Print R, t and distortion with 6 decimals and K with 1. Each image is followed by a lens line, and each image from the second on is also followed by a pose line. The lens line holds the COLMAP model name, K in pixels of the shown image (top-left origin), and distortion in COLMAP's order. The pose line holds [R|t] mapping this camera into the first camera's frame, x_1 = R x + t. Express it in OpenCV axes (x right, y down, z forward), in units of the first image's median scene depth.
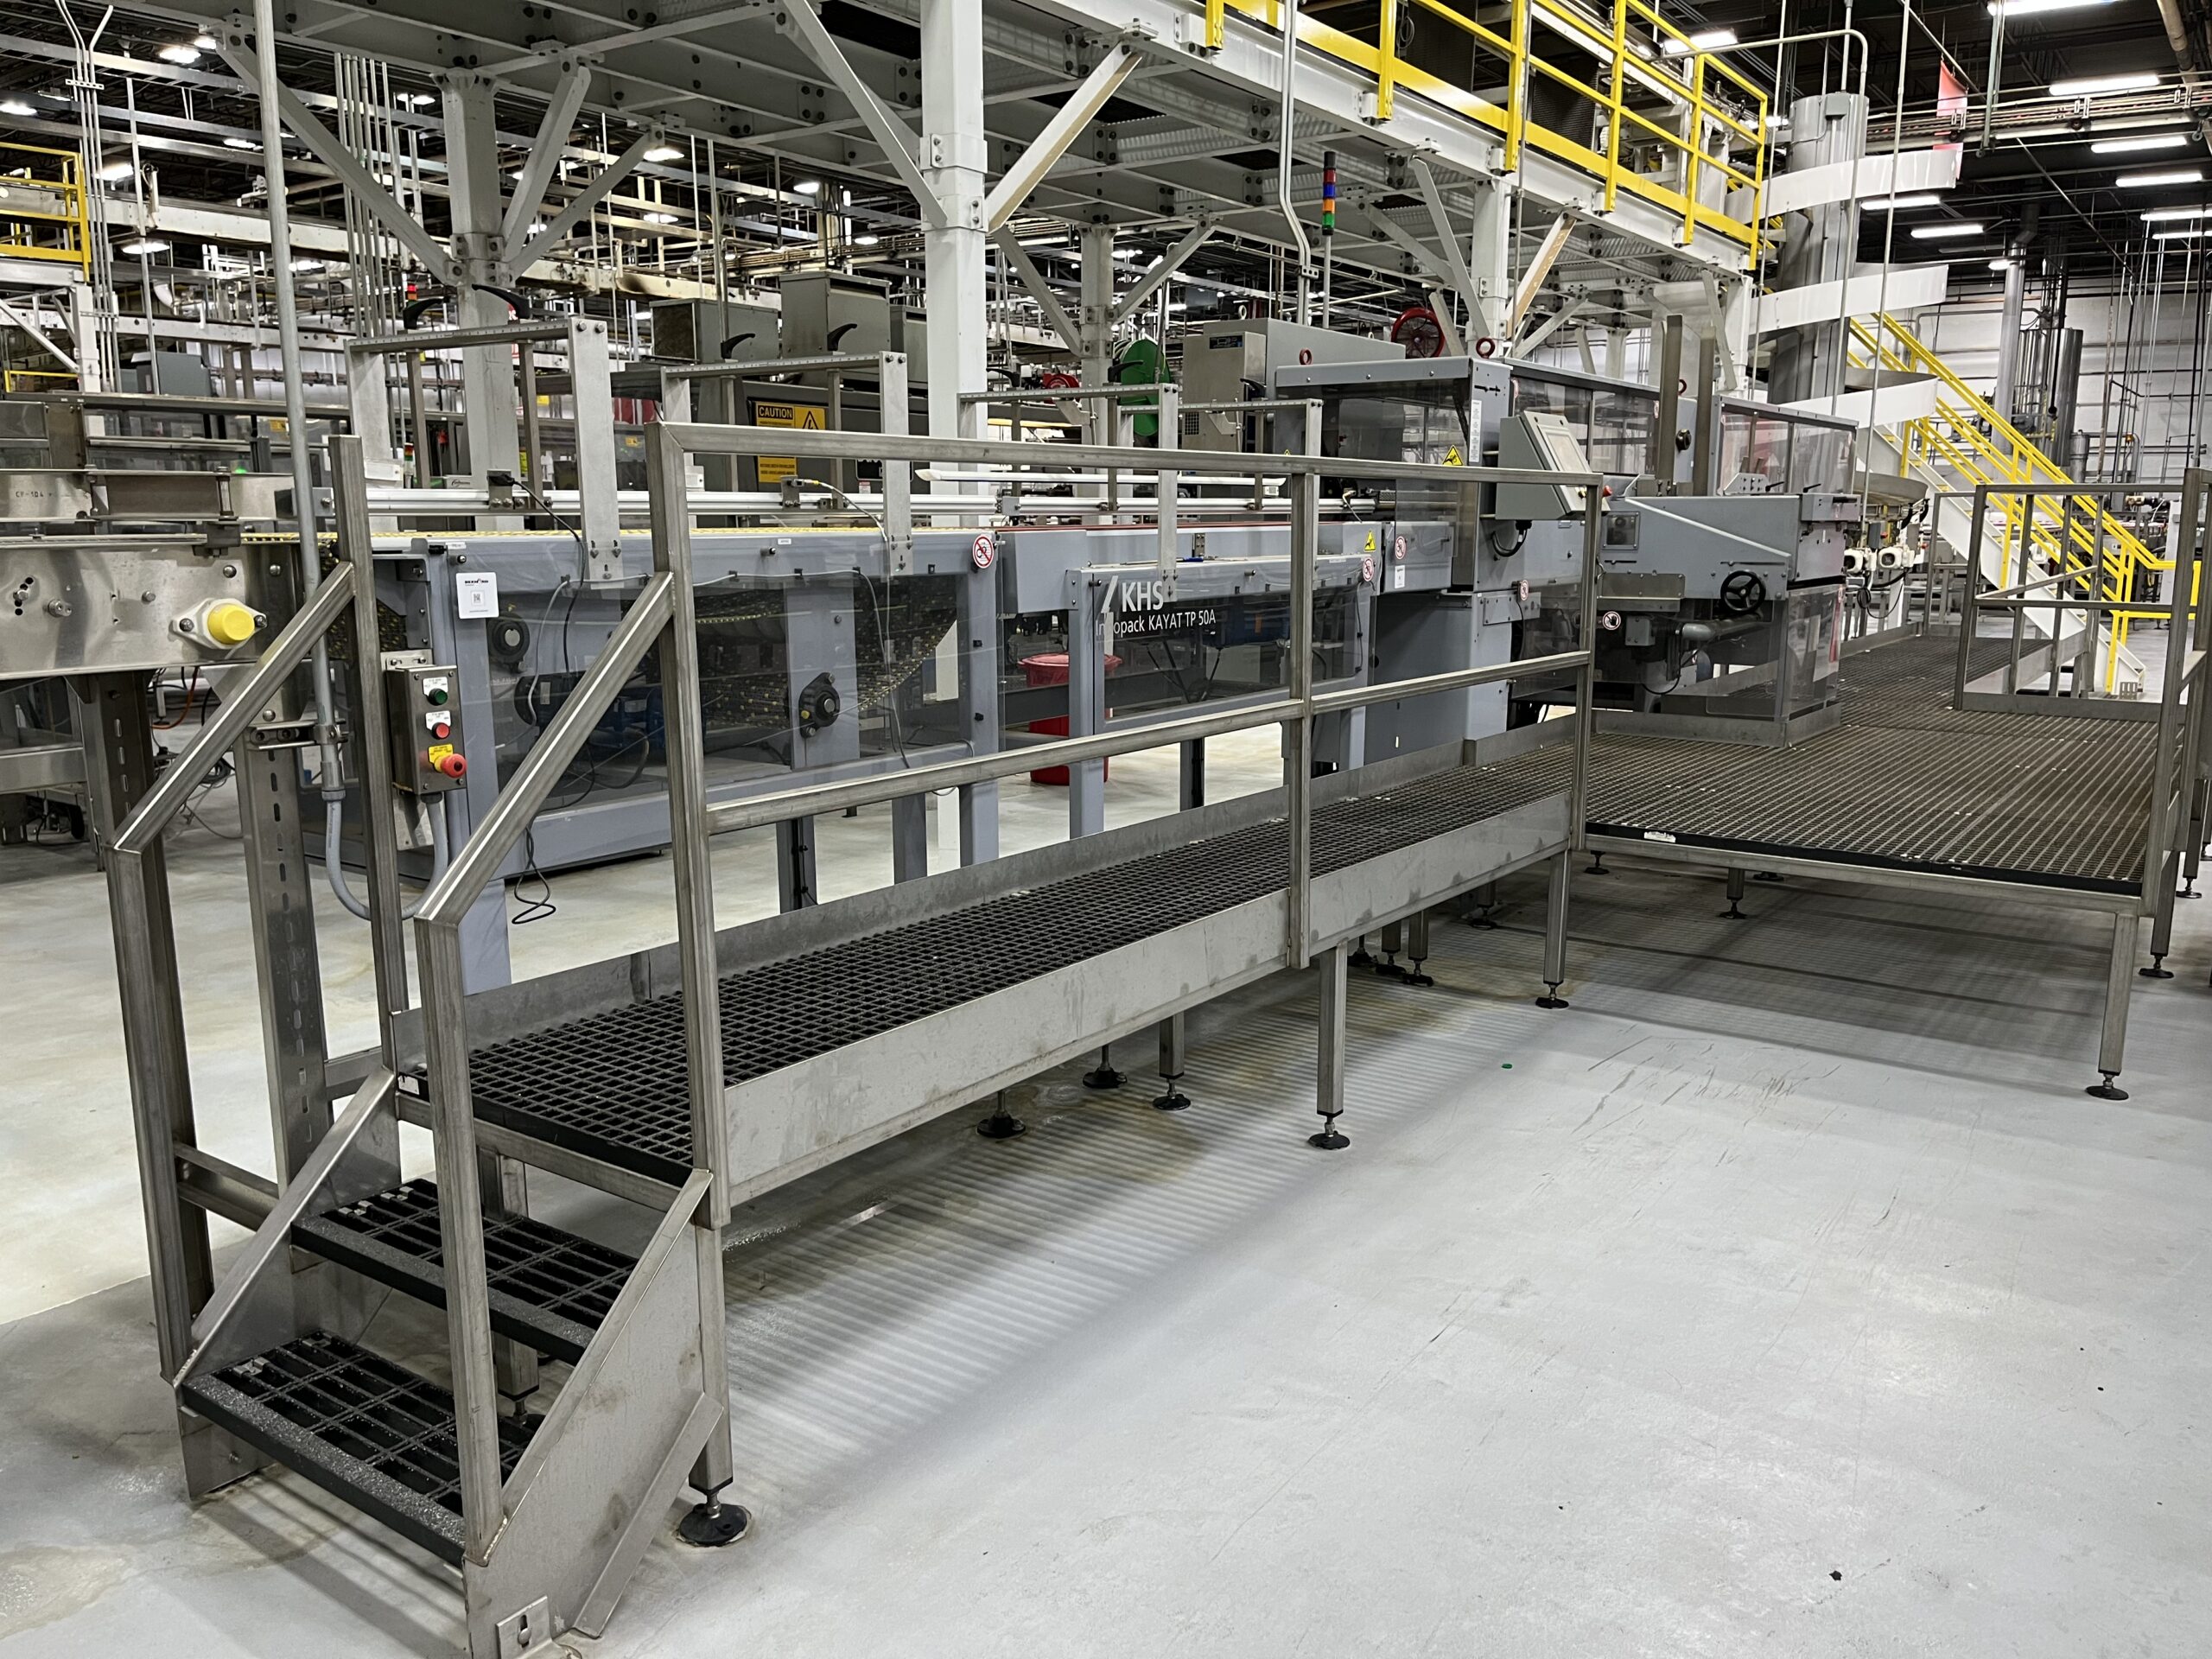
lens RADIAL K [[1707.7, 0, 1104.5], [0, 1707.7, 862.7], [0, 0, 1]] dist [0.063148, -0.098660]
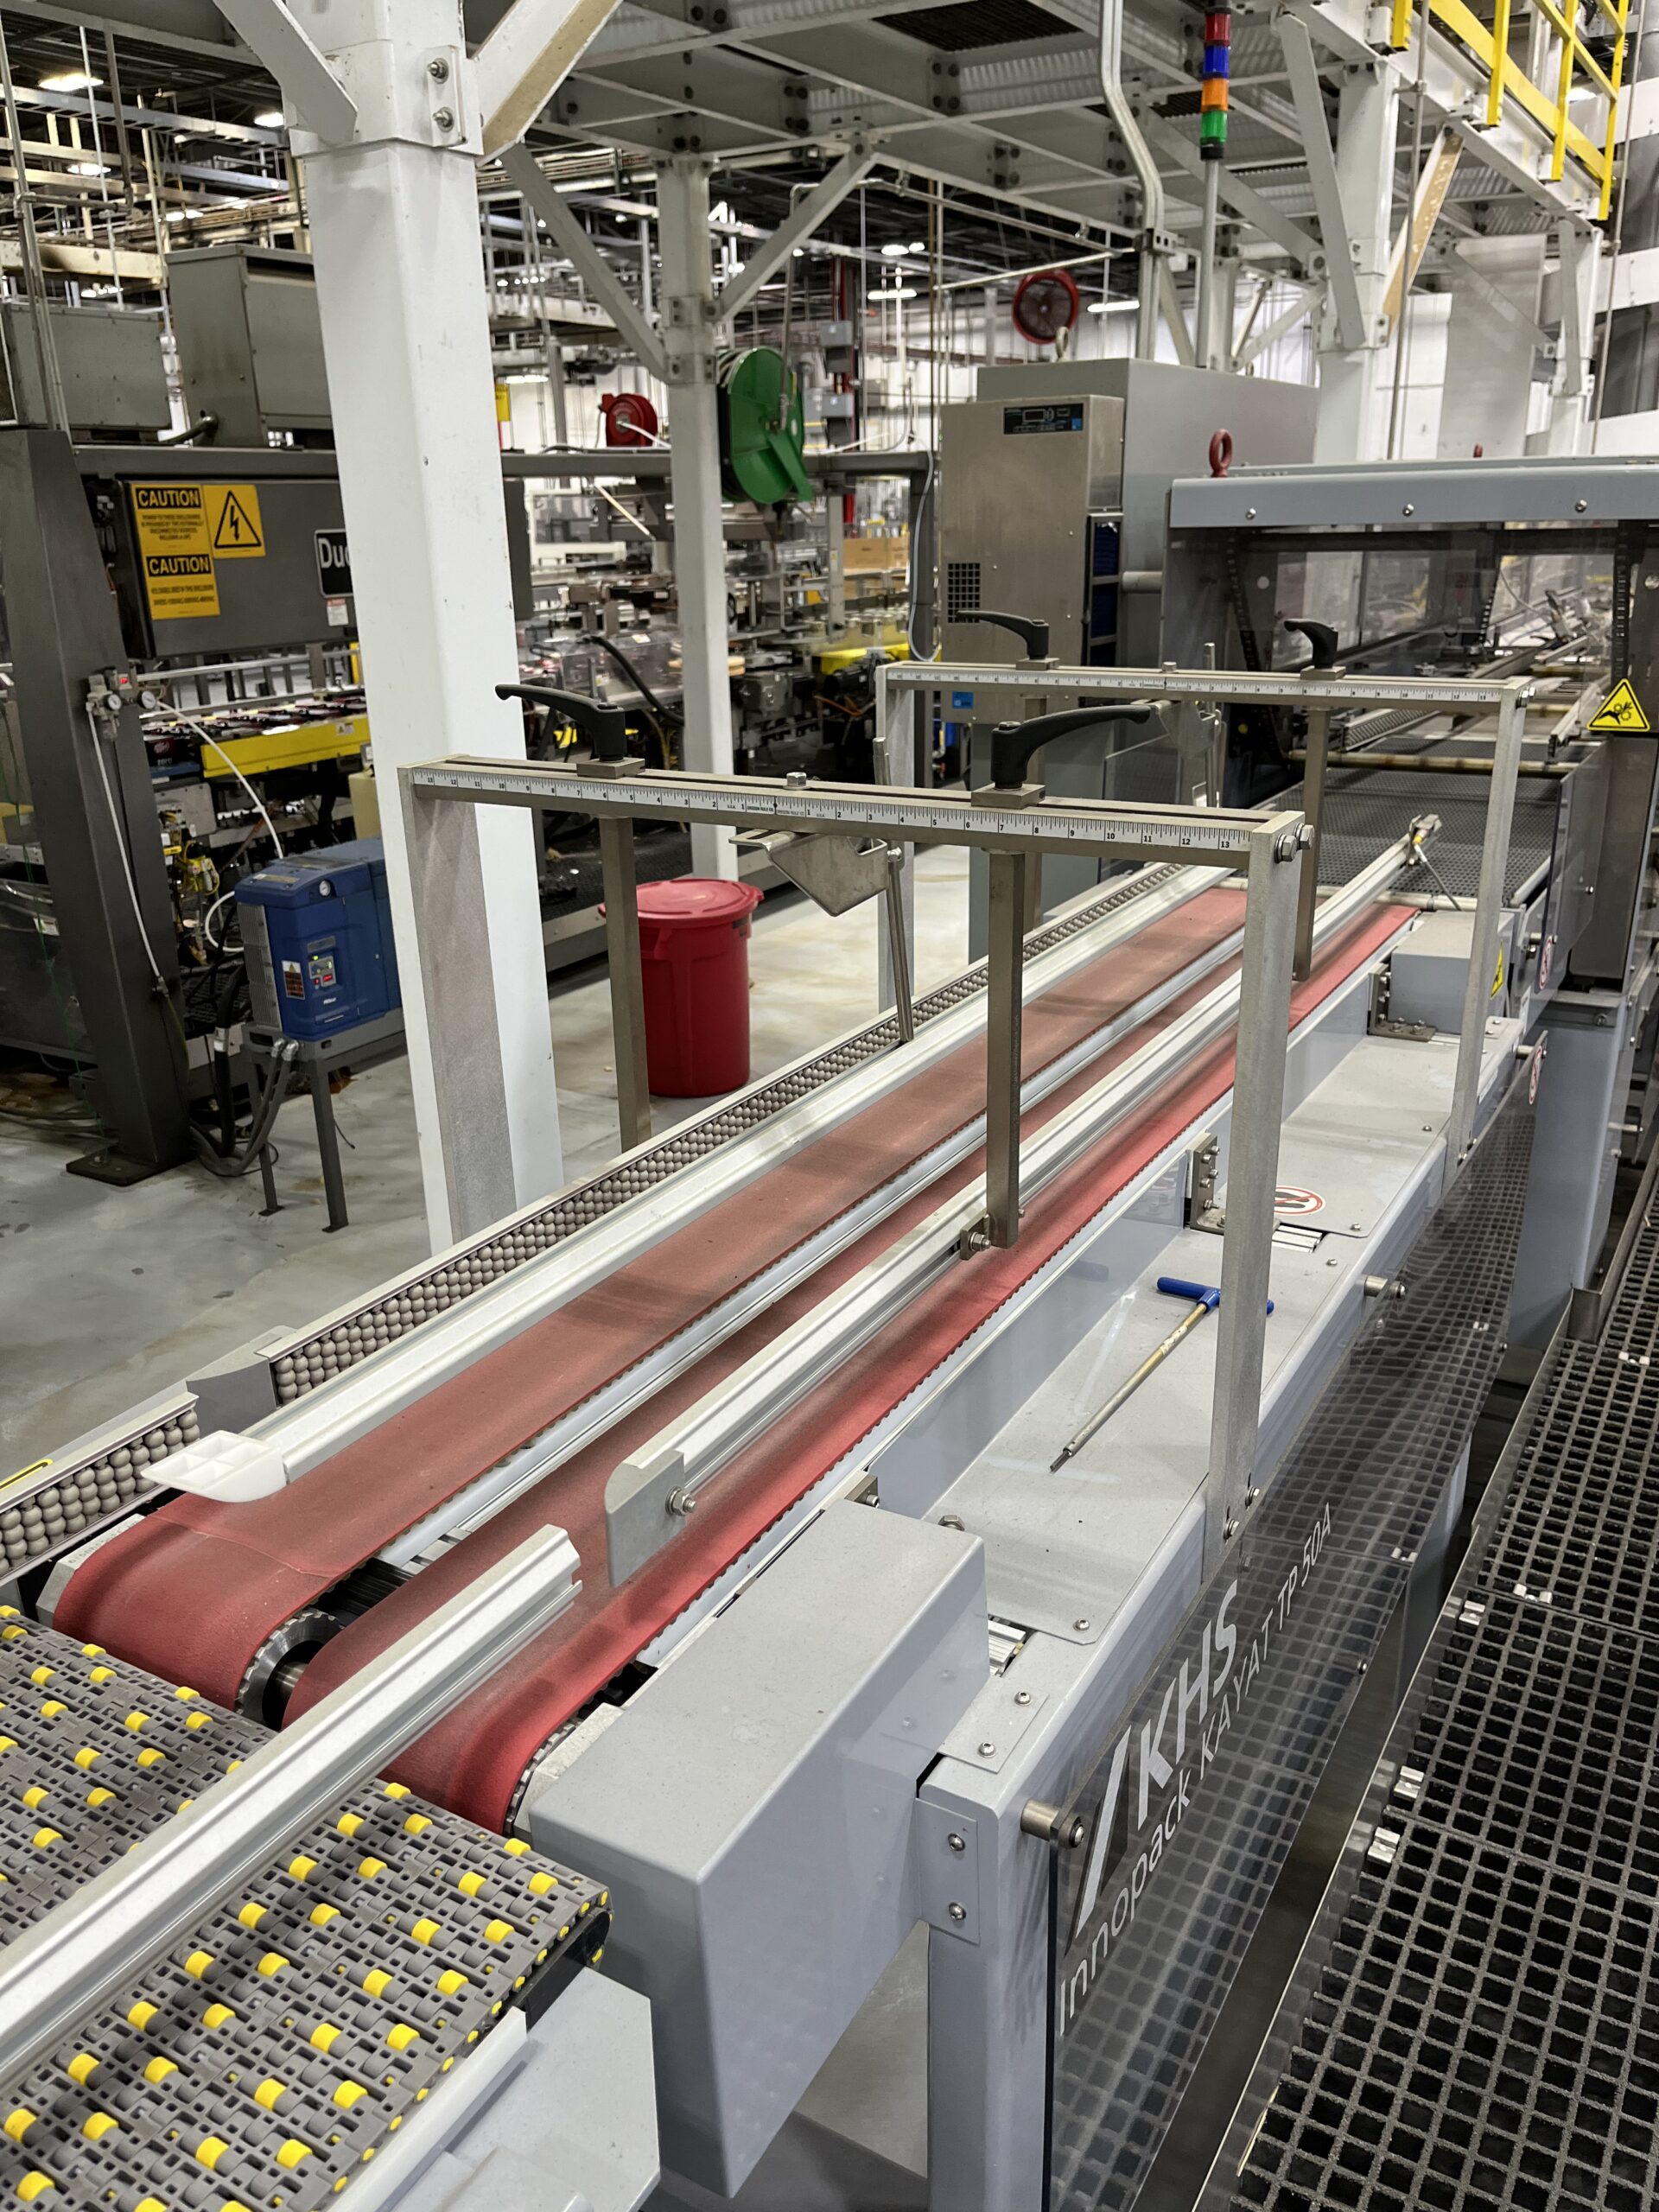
lens RADIAL K [[1707.7, 0, 826.5], [0, 1707.7, 1168.6], [0, 0, 1]] dist [0.063148, -0.098660]
pose [[0.995509, -0.059076, 0.073979, -0.010162], [0.045538, 0.983887, 0.172897, -0.062417], [-0.083001, -0.168751, 0.982158, 0.173377]]
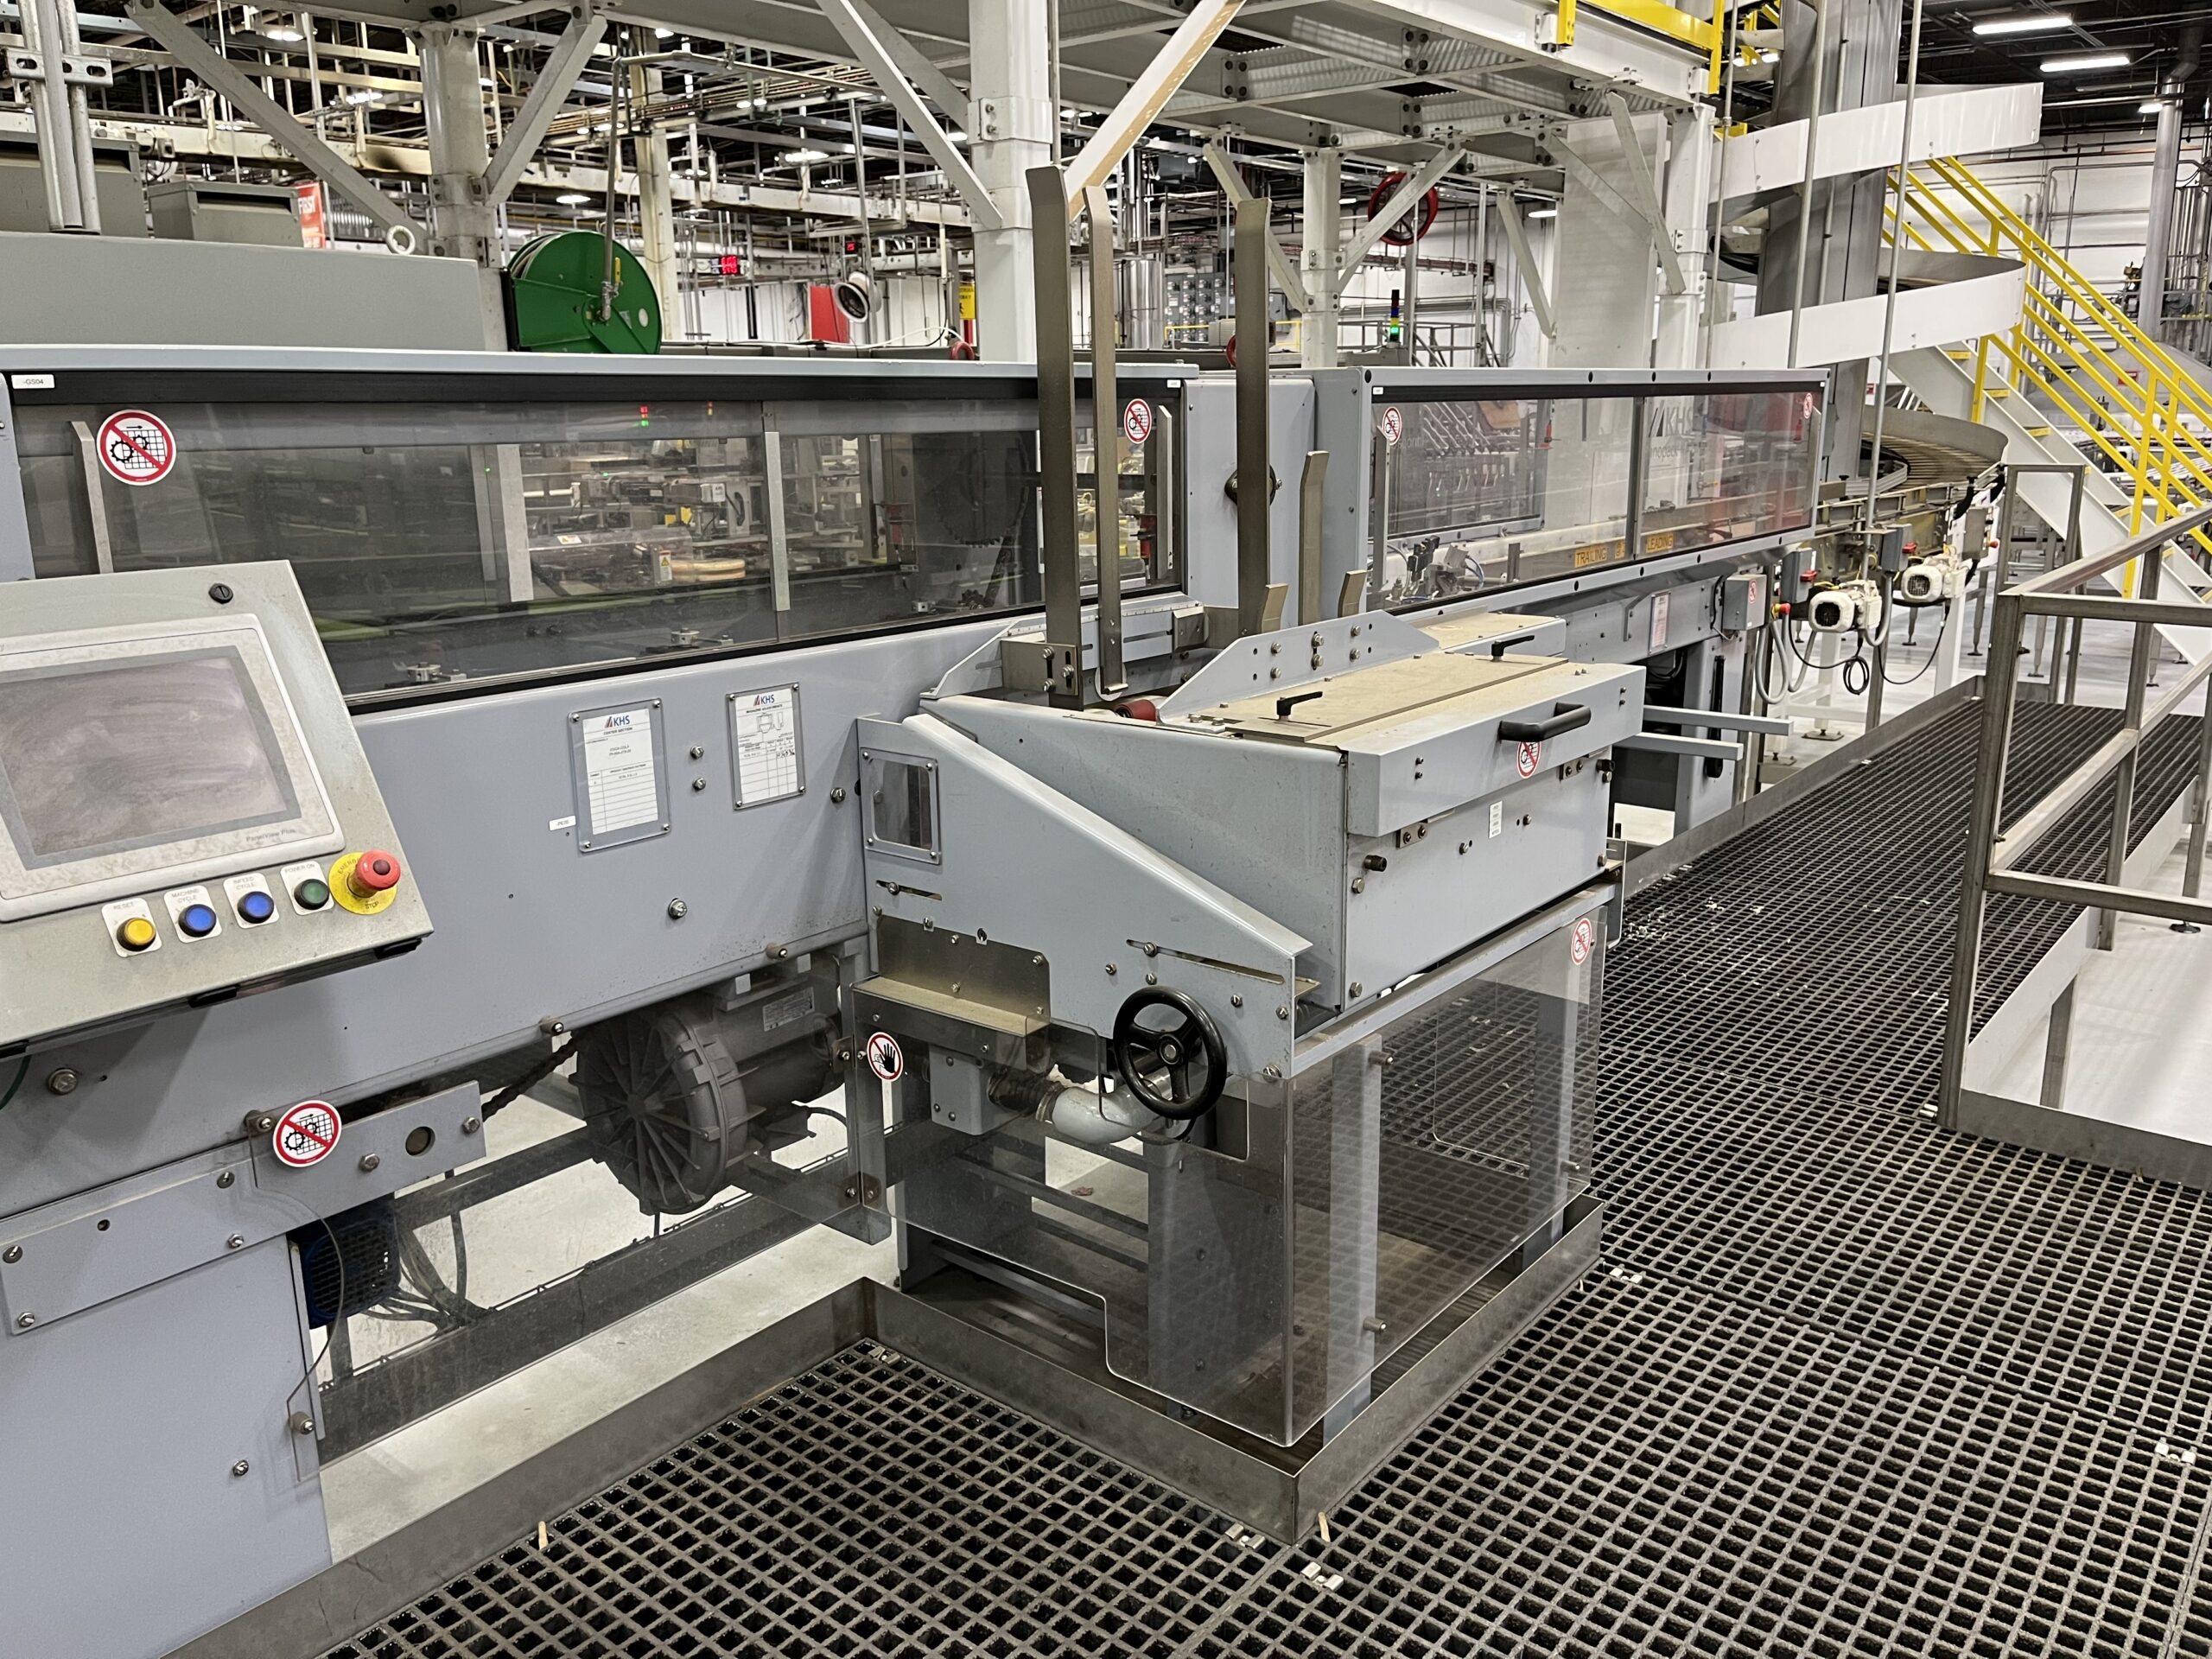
lens RADIAL K [[1707.7, 0, 1115.9], [0, 1707.7, 836.9], [0, 0, 1]] dist [0.063148, -0.098660]
pose [[0.998231, 0.002043, -0.059416, 0.129669], [0.001051, 0.998646, 0.052002, -0.072832], [0.059442, -0.051972, 0.996878, 0.235033]]
